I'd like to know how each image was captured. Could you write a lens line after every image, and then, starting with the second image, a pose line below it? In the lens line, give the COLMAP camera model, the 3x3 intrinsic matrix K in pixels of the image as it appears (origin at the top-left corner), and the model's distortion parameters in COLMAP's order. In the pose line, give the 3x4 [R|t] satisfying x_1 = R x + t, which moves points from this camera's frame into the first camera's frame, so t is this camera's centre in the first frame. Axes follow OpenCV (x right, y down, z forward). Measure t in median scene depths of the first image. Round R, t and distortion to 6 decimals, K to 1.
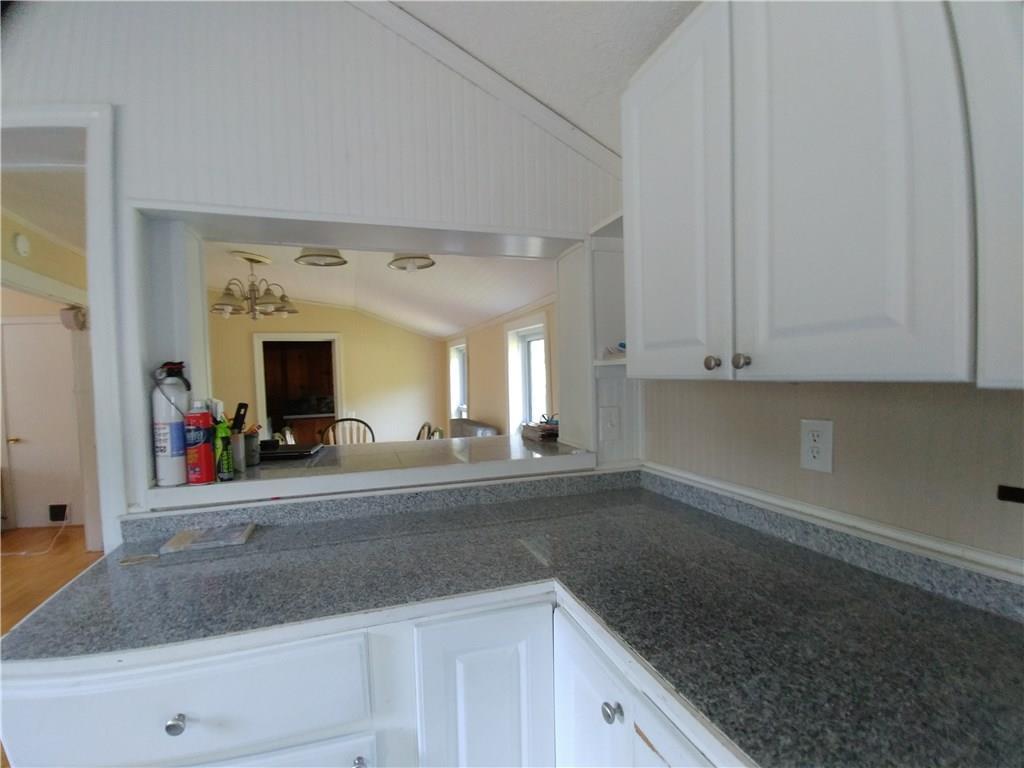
lens RADIAL K [[497.6, 0, 511.1], [0, 497.6, 389.8], [0, 0, 1]] dist [-0.027827, -0.003861]
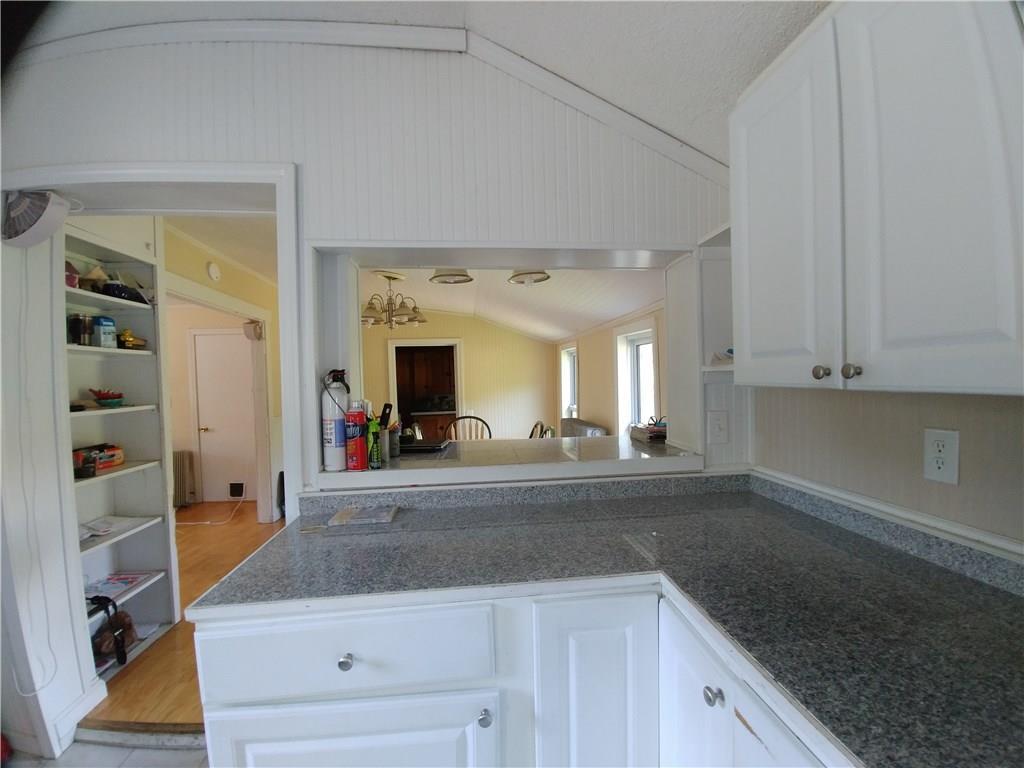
lens RADIAL K [[497.6, 0, 512.6], [0, 497.6, 381.6], [0, 0, 1]] dist [-0.027827, -0.003861]
pose [[0.977883, 0.005207, -0.209086, -0.004406], [-0.007337, 0.999929, -0.009412, -0.018548], [0.209022, 0.010738, 0.977852, -0.114918]]
